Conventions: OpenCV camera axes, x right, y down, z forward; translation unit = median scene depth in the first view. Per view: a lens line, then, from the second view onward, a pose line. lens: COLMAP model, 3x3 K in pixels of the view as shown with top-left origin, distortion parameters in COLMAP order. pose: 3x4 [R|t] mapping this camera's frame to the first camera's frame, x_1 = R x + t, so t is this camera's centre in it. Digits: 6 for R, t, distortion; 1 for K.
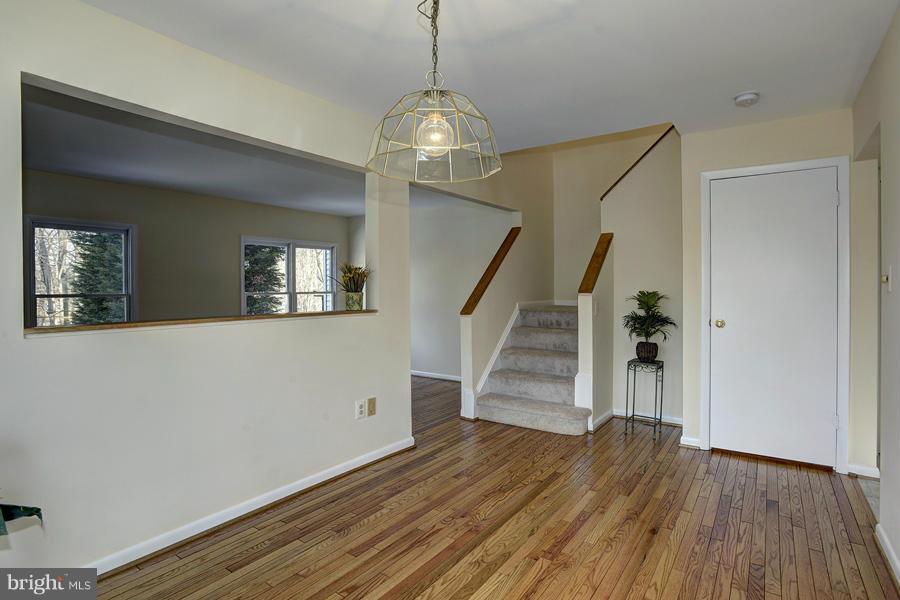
lens RADIAL K [[467.1, 0, 440.7], [0, 467.1, 276.6], [0, 0, 1]] dist [-0.052154, 0.019766]
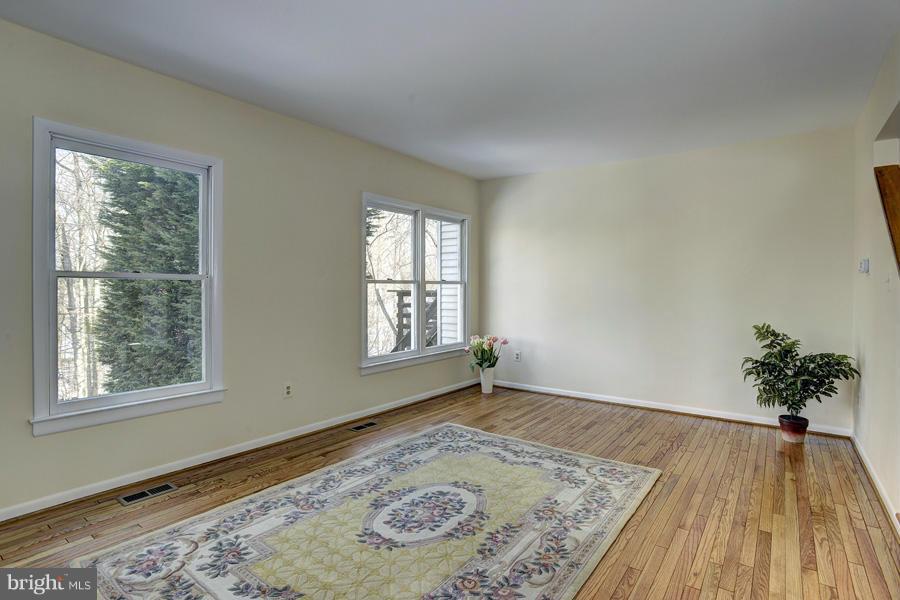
lens RADIAL K [[462.7, 0, 431.6], [0, 462.7, 274.1], [0, 0, 1]] dist [-0.055576, 0.020961]
pose [[0.999330, 0.008113, -0.035695, -0.254524], [-0.008477, 0.999914, -0.010037, 0.028260], [0.035611, 0.010333, 0.999312, 0.290385]]
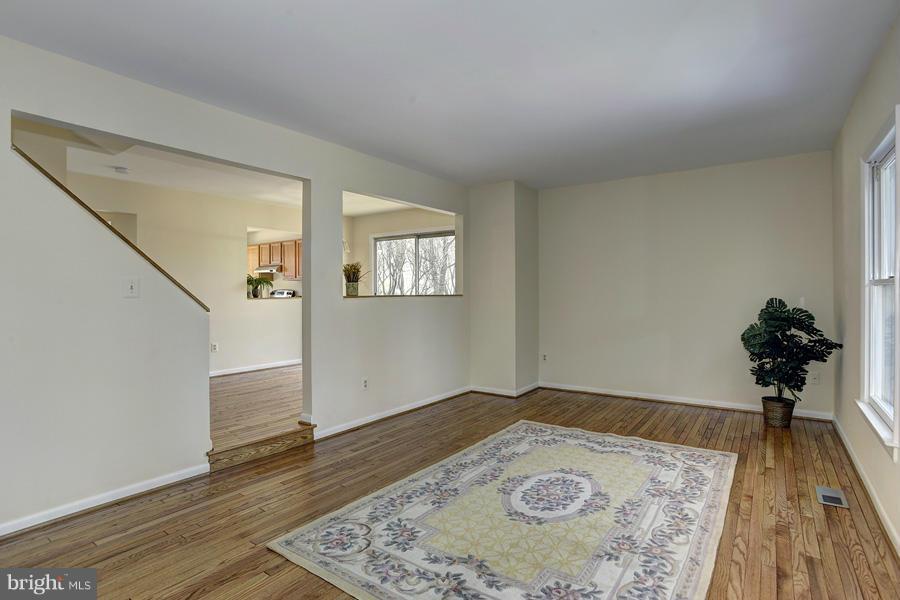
lens RADIAL K [[462.7, 0, 436.4], [0, 462.7, 292.5], [0, 0, 1]] dist [-0.055576, 0.020961]
pose [[-0.999925, 0.009524, 0.007641, -0.179010], [0.009364, 0.999741, -0.020764, 0.040109], [-0.007837, -0.020691, -0.999755, 0.984788]]
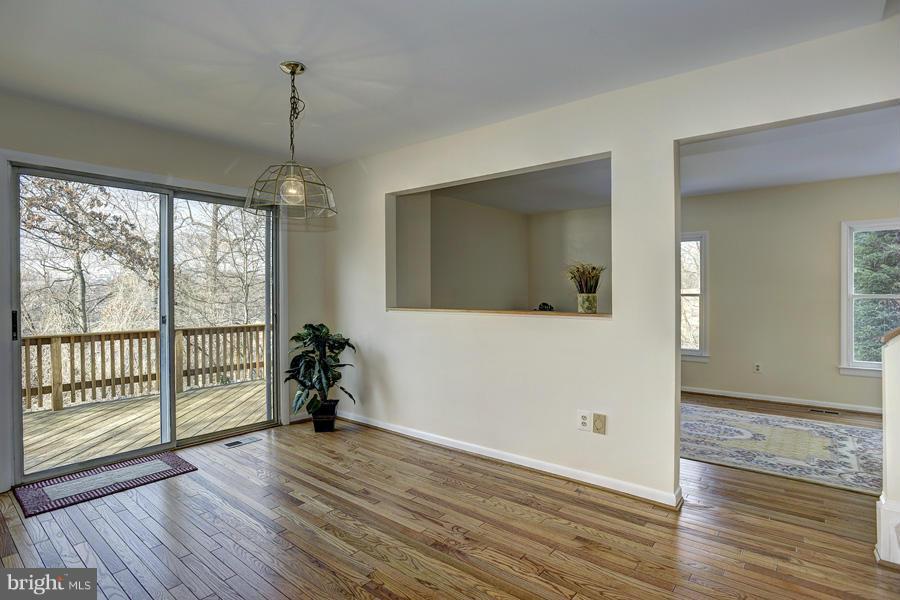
lens RADIAL K [[462.7, 0, 463.4], [0, 462.7, 299.9], [0, 0, 1]] dist [-0.055576, 0.020961]
pose [[-0.048036, 0.021571, -0.998613, 0.304068], [0.031349, 0.999307, 0.020078, 0.011557], [0.998354, -0.030341, -0.048678, 0.343423]]
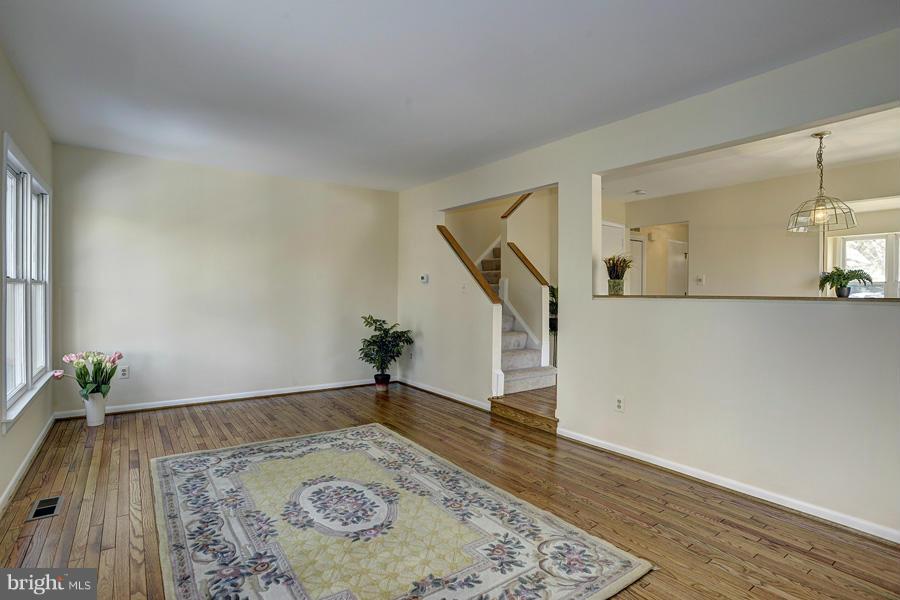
lens RADIAL K [[462.7, 0, 461.0], [0, 462.7, 284.1], [0, 0, 1]] dist [-0.055576, 0.020961]
pose [[0.302675, 0.024111, 0.952789, -0.569295], [-0.027908, 0.999476, -0.016427, 0.032543], [-0.952685, -0.021619, 0.303189, 0.432408]]
